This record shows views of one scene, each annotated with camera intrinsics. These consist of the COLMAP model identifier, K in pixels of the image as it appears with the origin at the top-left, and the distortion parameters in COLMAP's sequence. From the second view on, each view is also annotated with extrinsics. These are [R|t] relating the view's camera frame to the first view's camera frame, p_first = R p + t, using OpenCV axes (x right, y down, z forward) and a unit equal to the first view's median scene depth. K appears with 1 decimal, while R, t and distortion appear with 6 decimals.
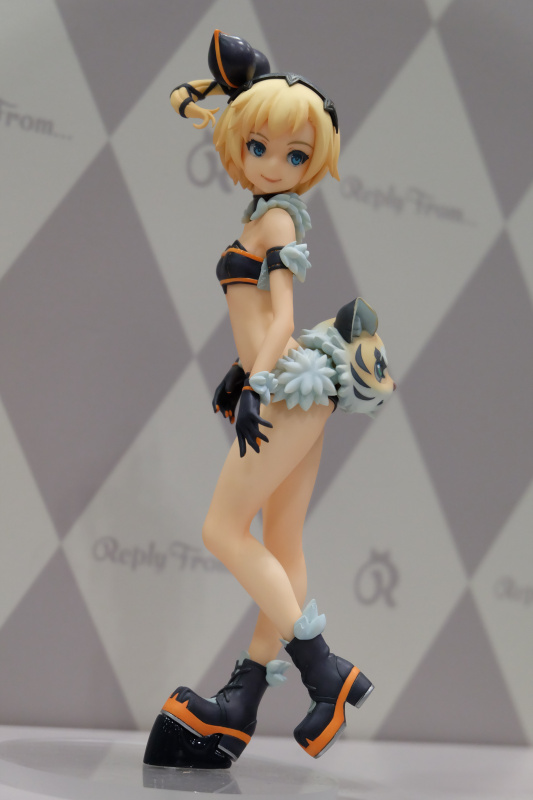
lens RADIAL K [[1736.4, 0, 267.3], [0, 1736.4, 397.2], [0, 0, 1]] dist [0.000075, 0.000000]
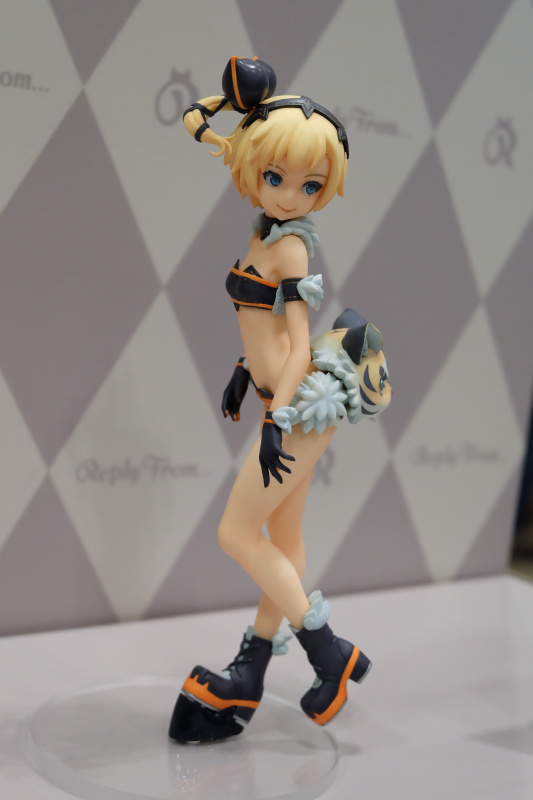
lens RADIAL K [[1456.5, 0, 262.3], [0, 1456.5, 404.5], [0, 0, 1]] dist [-0.055042, 0.000000]
pose [[0.990708, -0.021854, 0.134242, -0.130235], [-0.014163, 0.965064, 0.261630, -0.238640], [-0.135269, -0.261100, 0.955787, 0.146475]]
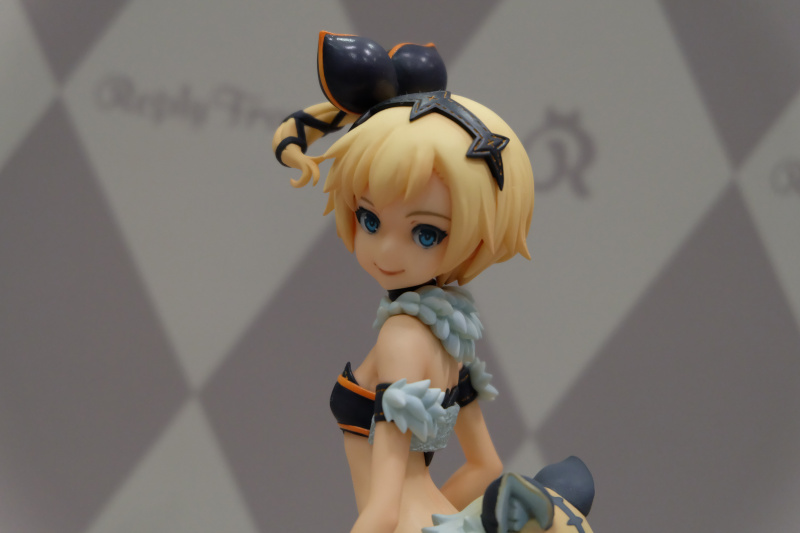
lens RADIAL K [[1736.4, 0, 401.0], [0, 1736.4, 265.1], [0, 0, 1]] dist [0.000075, 0.000000]
pose [[0.892975, 0.011066, -0.449971, 0.286384], [0.007797, 0.999167, 0.040046, -0.151962], [0.450039, -0.039269, 0.892145, 0.444264]]
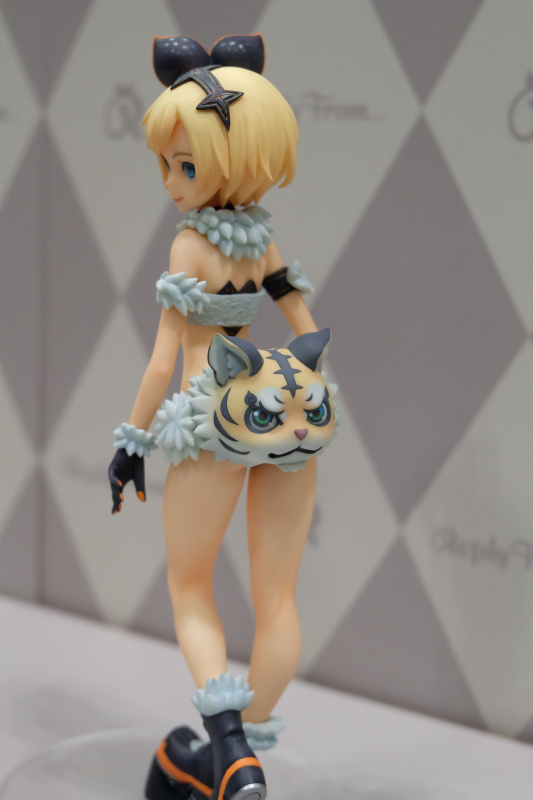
lens RADIAL K [[1307.6, 0, 259.2], [0, 1307.6, 396.0], [0, 0, 1]] dist [-0.074448, 0.000000]
pose [[0.461173, 0.043503, -0.886243, 0.613645], [0.082260, 0.992400, 0.091520, -0.082559], [0.883489, -0.115109, 0.454090, 0.722145]]
